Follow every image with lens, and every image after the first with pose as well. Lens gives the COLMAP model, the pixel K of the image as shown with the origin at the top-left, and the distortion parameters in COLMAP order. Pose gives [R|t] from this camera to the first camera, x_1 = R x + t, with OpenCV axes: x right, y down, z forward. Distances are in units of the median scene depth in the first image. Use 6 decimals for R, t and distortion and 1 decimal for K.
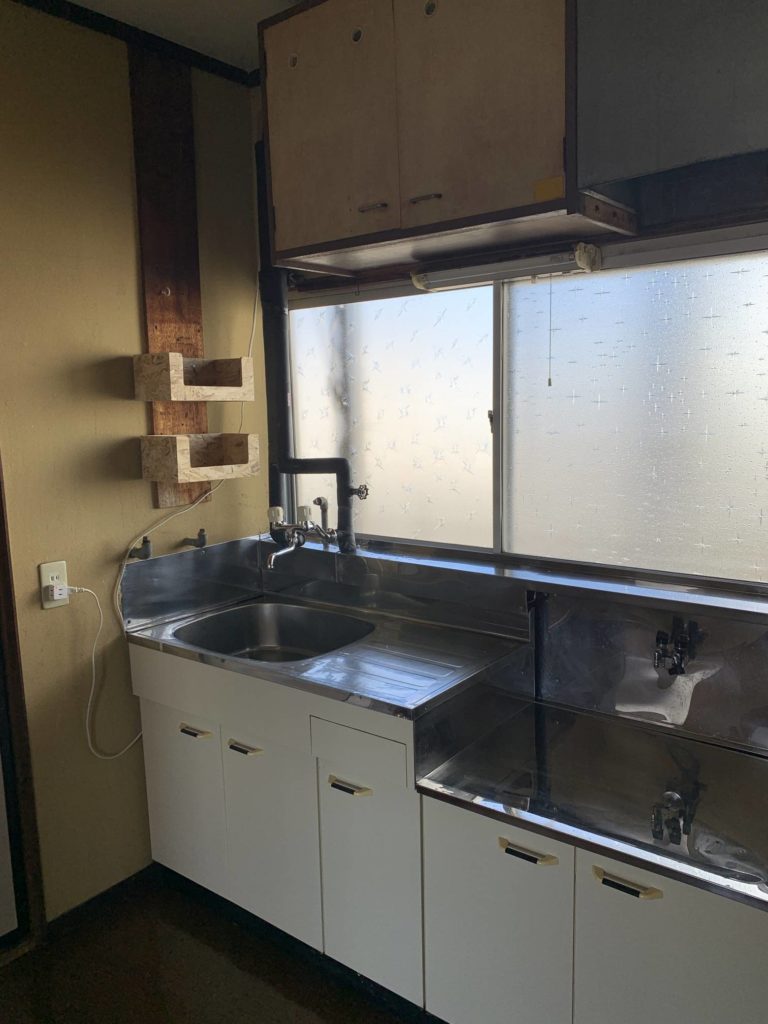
lens RADIAL K [[800.1, 0, 386.0], [0, 800.1, 514.4], [0, 0, 1]] dist [0.002722, -0.000356]
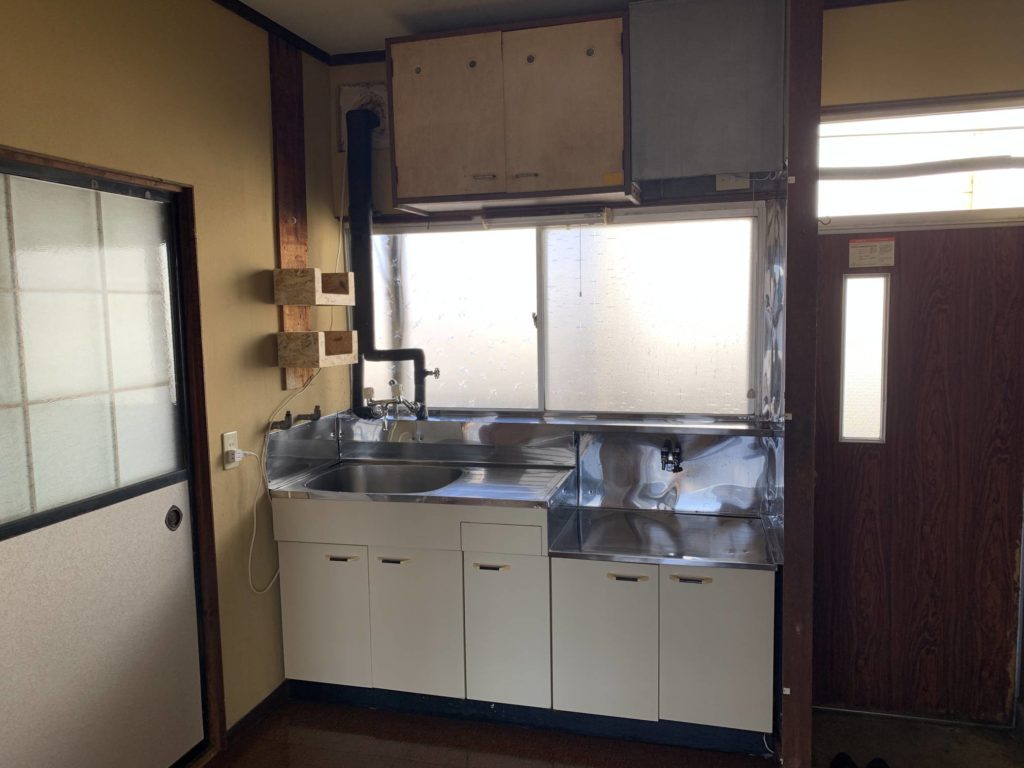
lens RADIAL K [[800.1, 0, 509.7], [0, 800.1, 382.5], [0, 0, 1]] dist [0.002722, -0.000356]
pose [[0.919453, -0.031219, 0.391958, -0.478730], [0.053636, 0.997483, -0.046370, 0.061036], [-0.389524, 0.063658, 0.918814, -0.308536]]
